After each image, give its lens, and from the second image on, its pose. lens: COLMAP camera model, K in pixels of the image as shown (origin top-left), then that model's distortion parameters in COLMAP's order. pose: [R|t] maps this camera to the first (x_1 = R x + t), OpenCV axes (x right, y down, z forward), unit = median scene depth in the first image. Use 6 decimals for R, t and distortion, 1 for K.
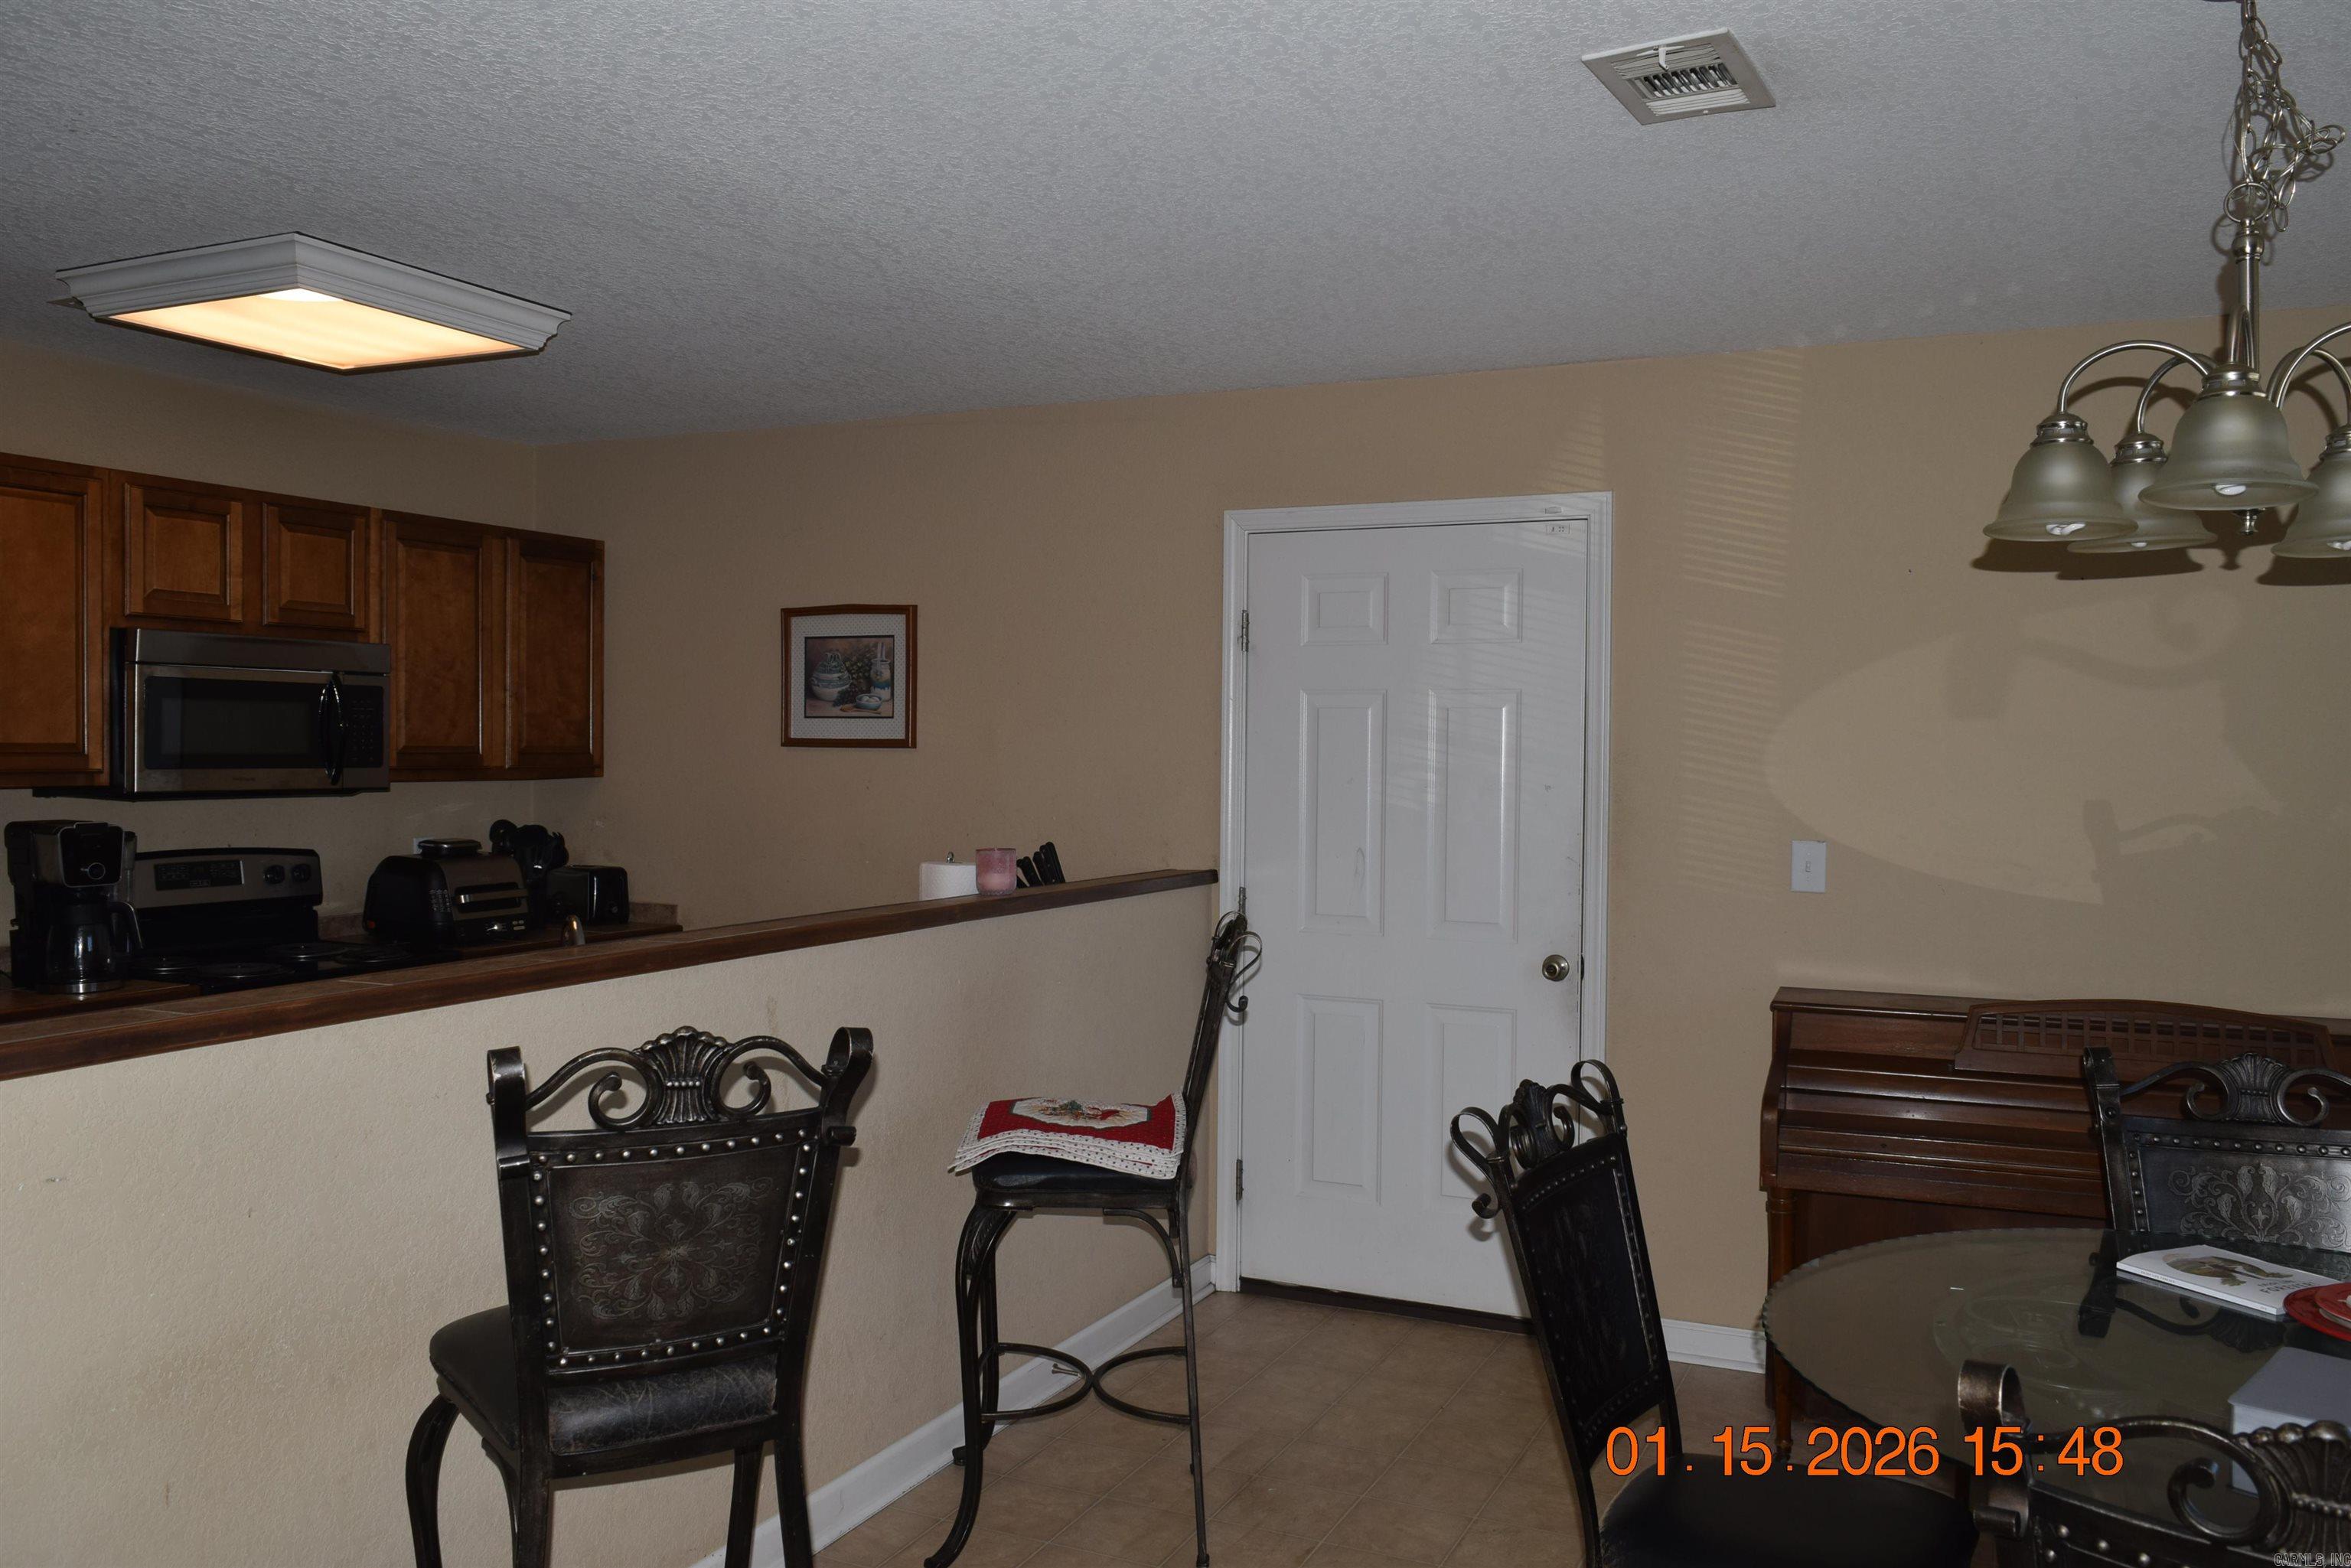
lens RADIAL K [[1809.5, 0, 1172.8], [0, 1809.5, 786.9], [0, 0, 1]] dist [-0.014205, -0.002863]
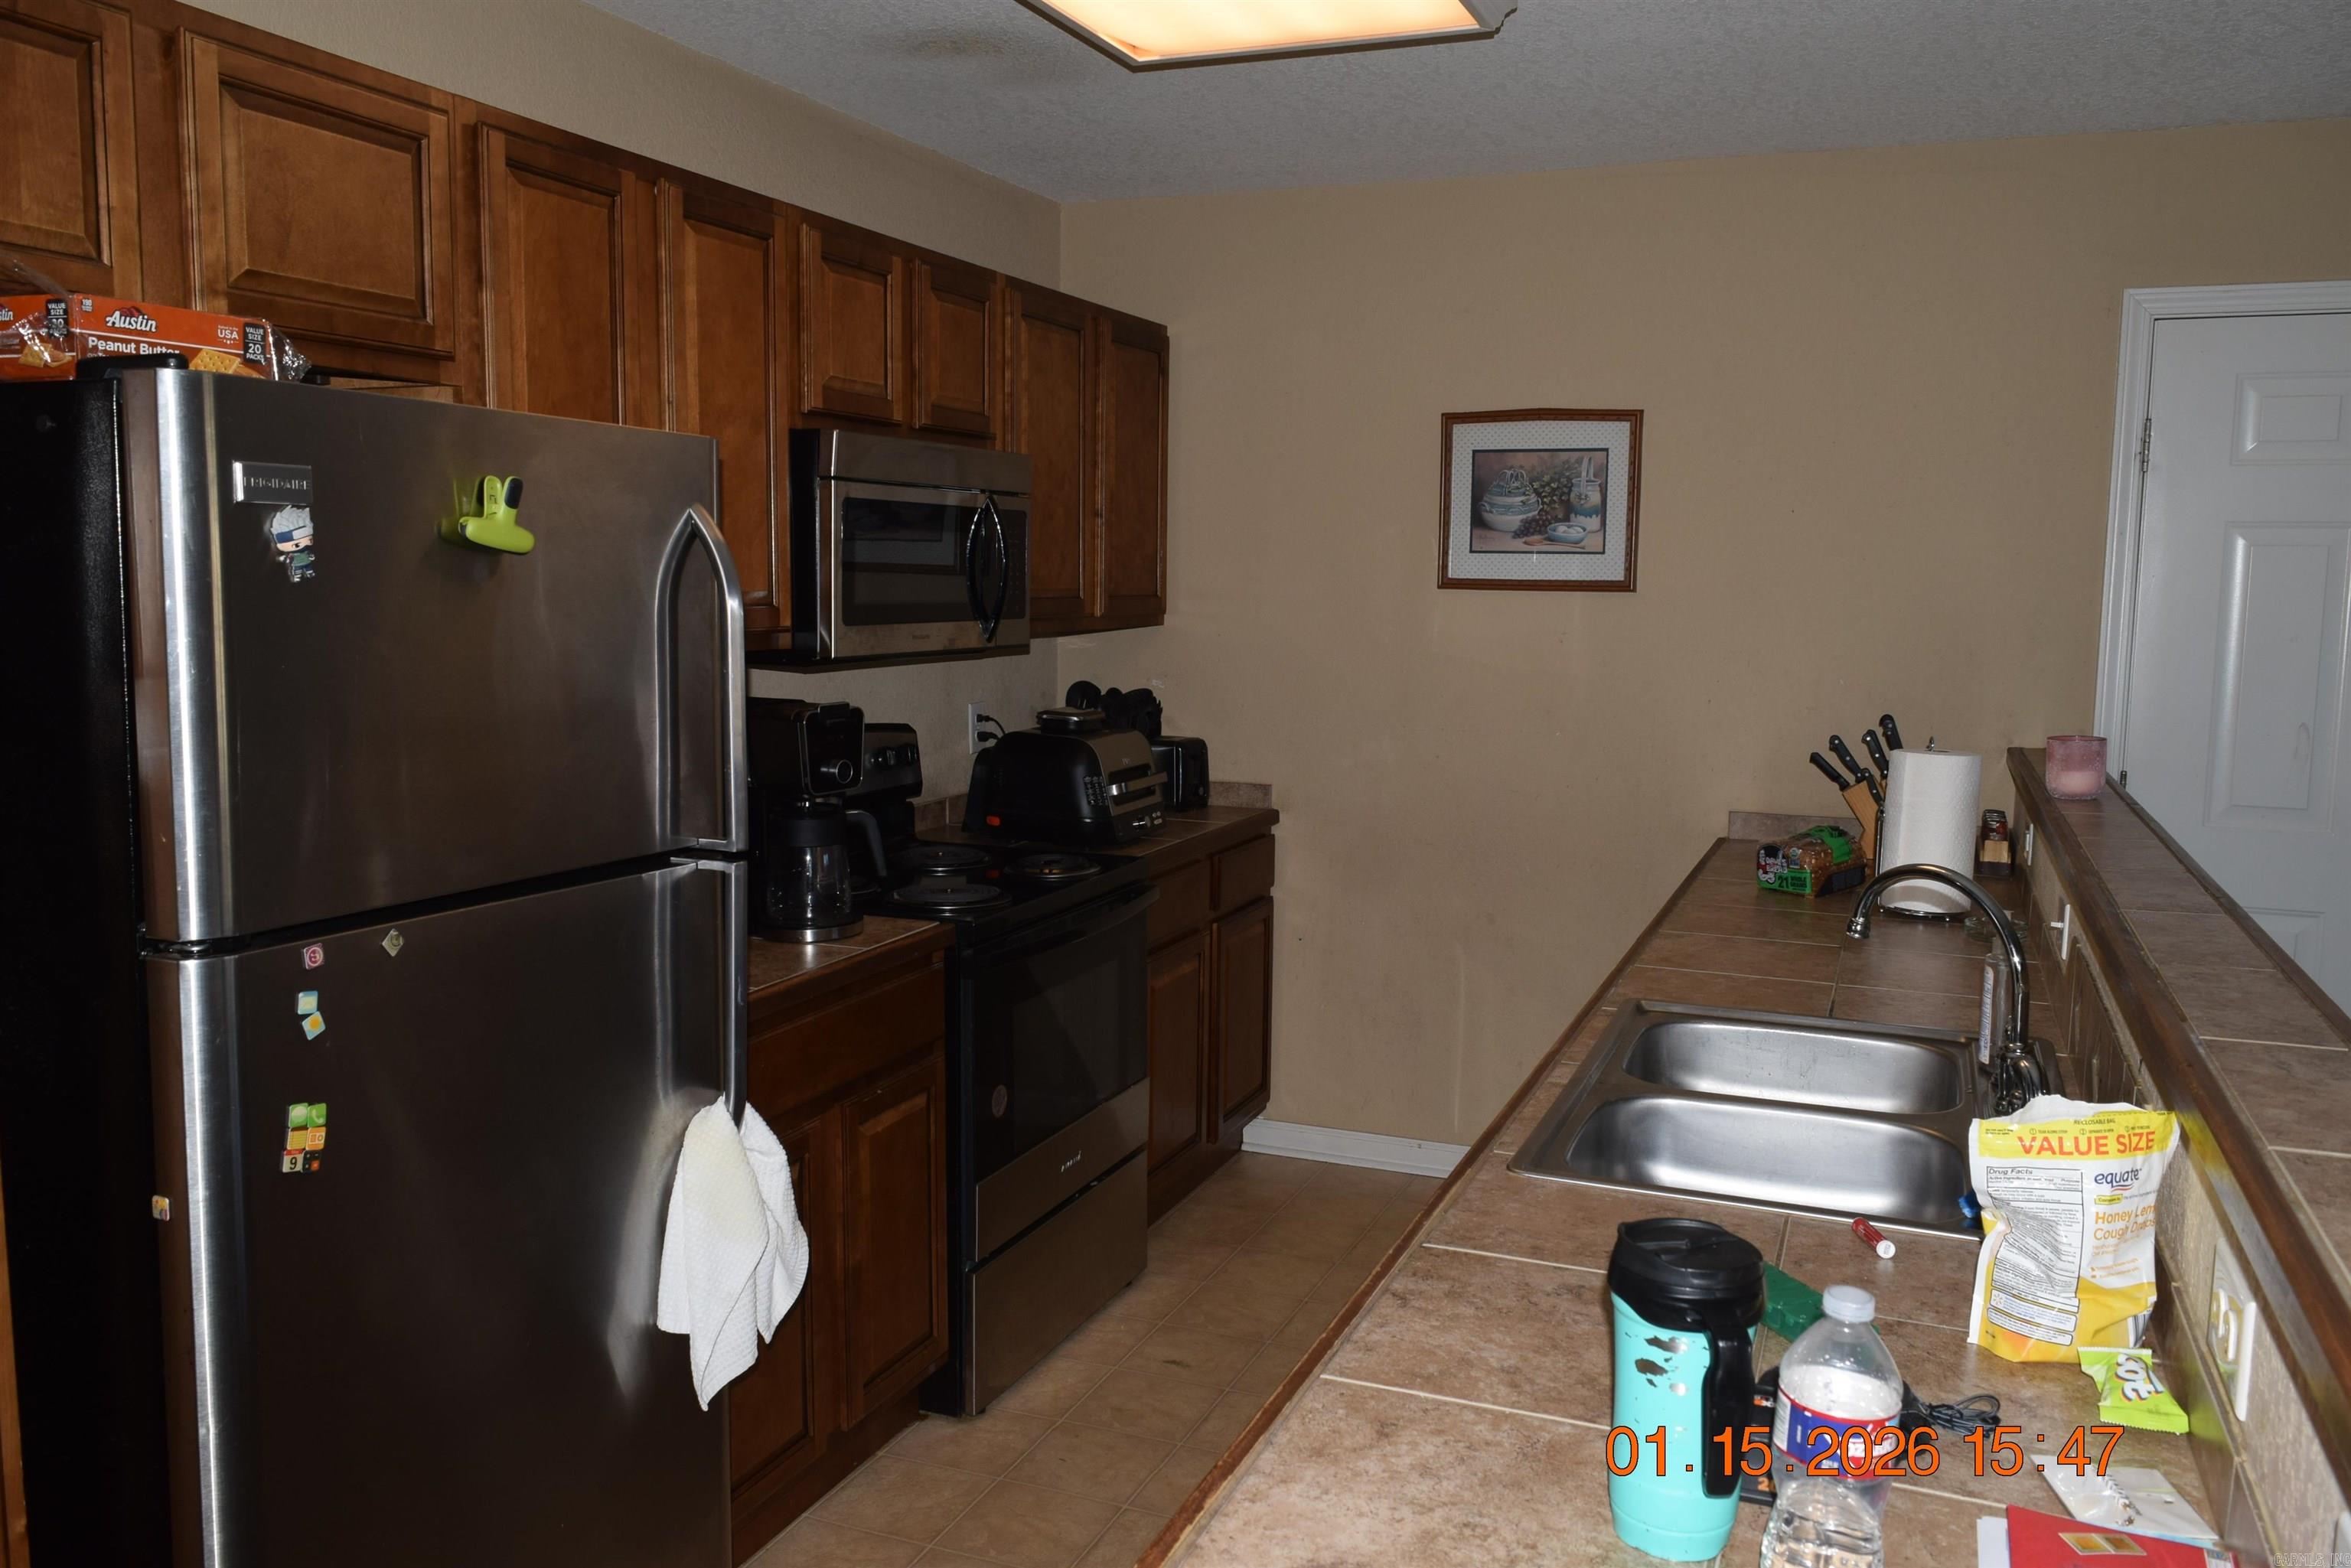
lens RADIAL K [[1809.5, 0, 1191.9], [0, 1809.5, 782.7], [0, 0, 1]] dist [-0.014205, -0.002863]
pose [[0.998354, -0.005153, 0.057122, -0.383393], [-0.000302, 0.995470, 0.095074, -0.013485], [-0.057353, -0.094935, 0.993830, 0.212706]]
